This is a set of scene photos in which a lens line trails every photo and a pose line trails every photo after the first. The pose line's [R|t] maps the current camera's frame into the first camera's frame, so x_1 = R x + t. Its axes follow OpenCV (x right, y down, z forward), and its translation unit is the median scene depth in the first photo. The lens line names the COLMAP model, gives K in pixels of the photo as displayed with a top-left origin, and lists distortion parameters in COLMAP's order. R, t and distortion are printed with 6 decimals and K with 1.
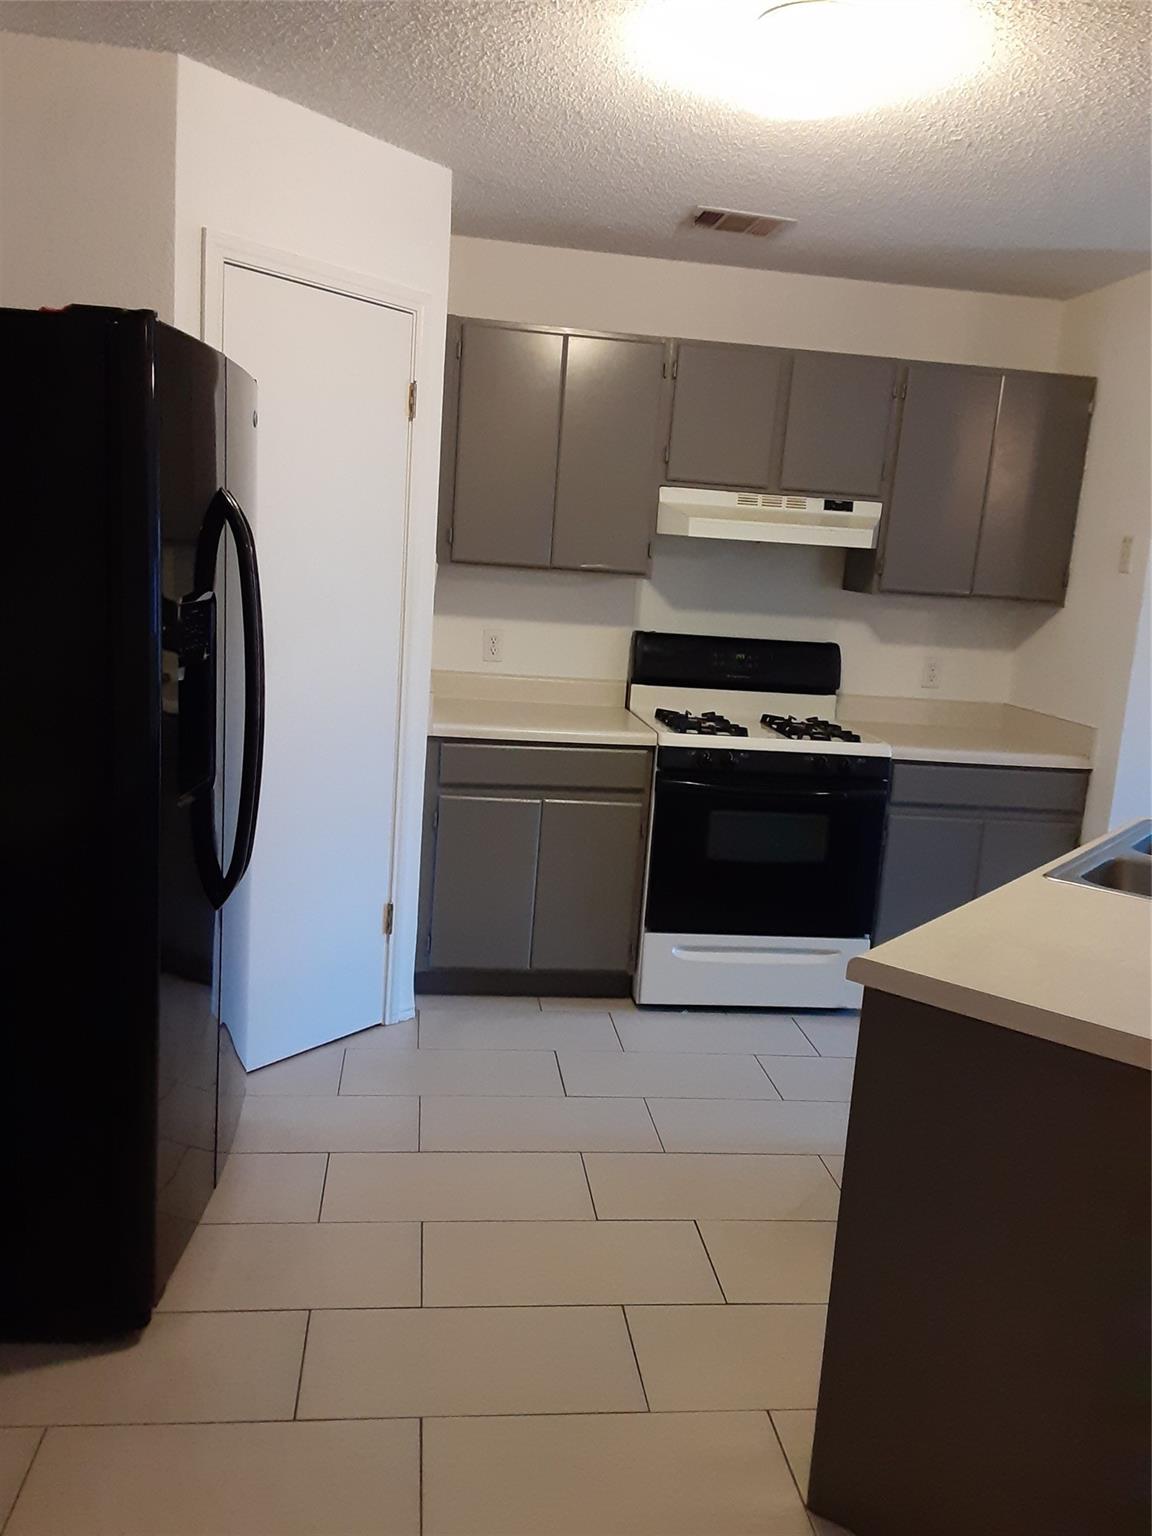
lens RADIAL K [[1218.2, 0, 576.0], [0, 1218.2, 768.0], [0, 0, 1]] dist [0.130467, -0.197047]
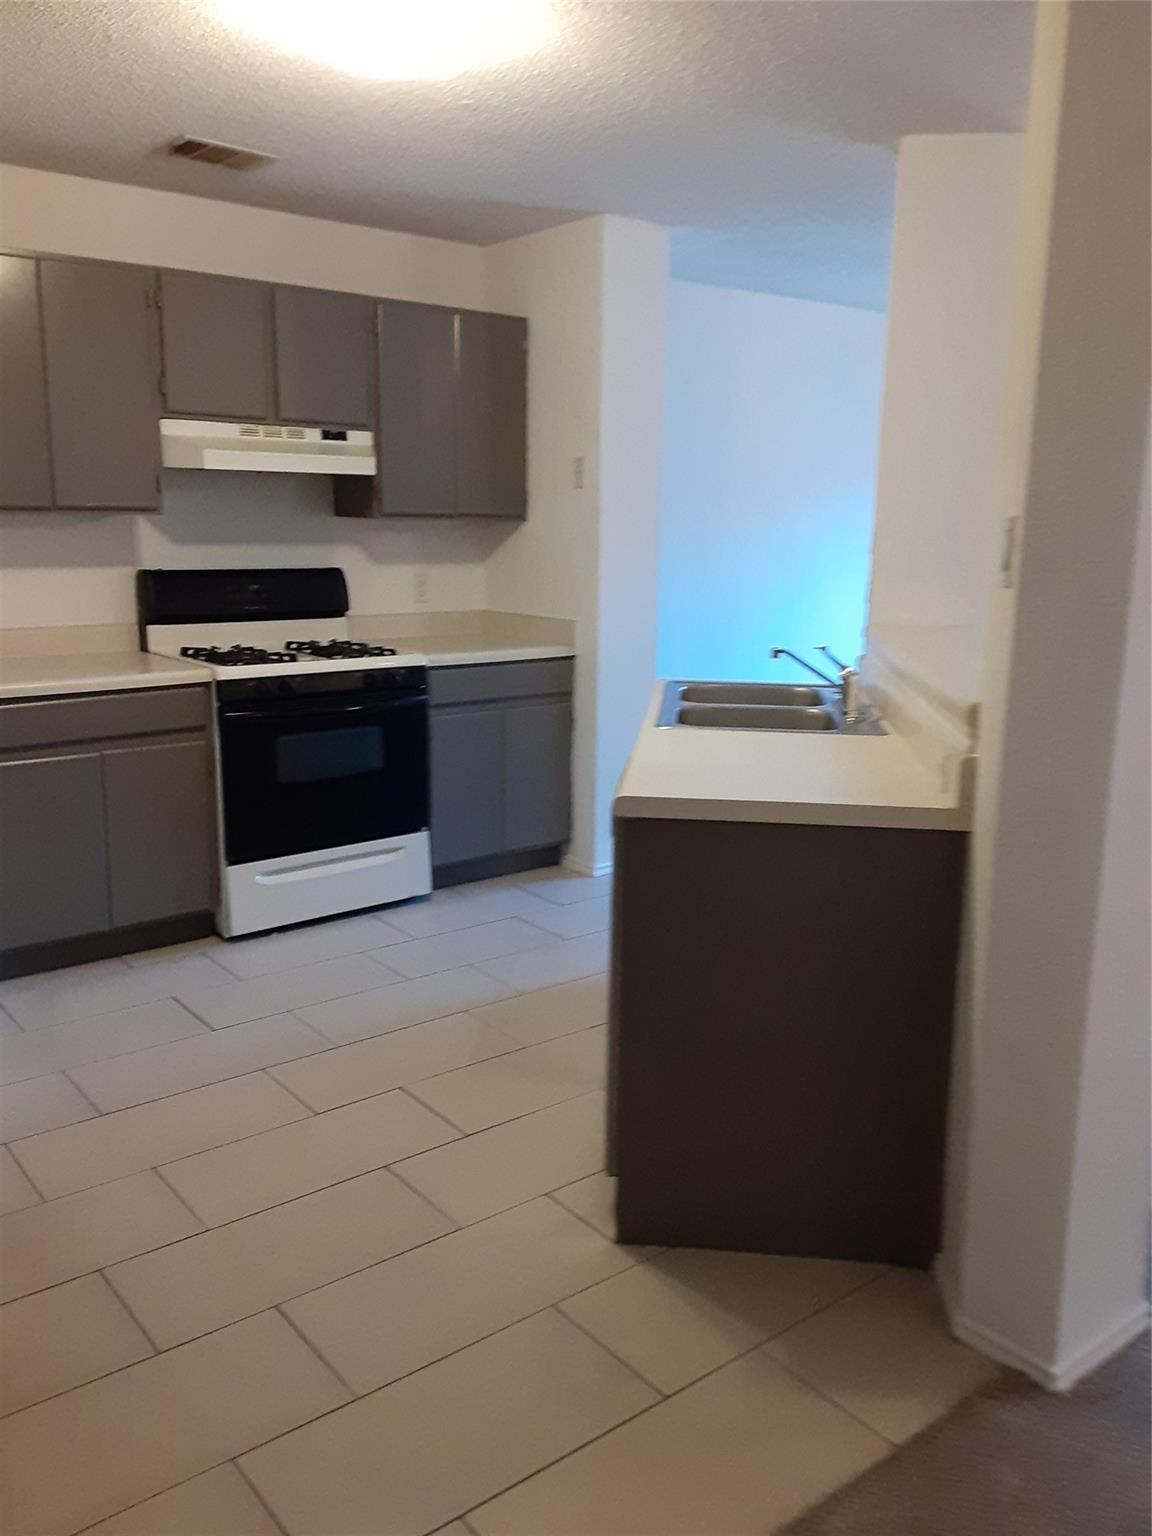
lens RADIAL K [[1218.2, 0, 576.0], [0, 1218.2, 768.0], [0, 0, 1]] dist [0.130467, -0.197047]
pose [[0.857556, -0.165026, 0.487201, -0.173731], [0.138447, 0.986238, 0.090371, 0.001956], [-0.495409, -0.010047, 0.868602, -0.026695]]
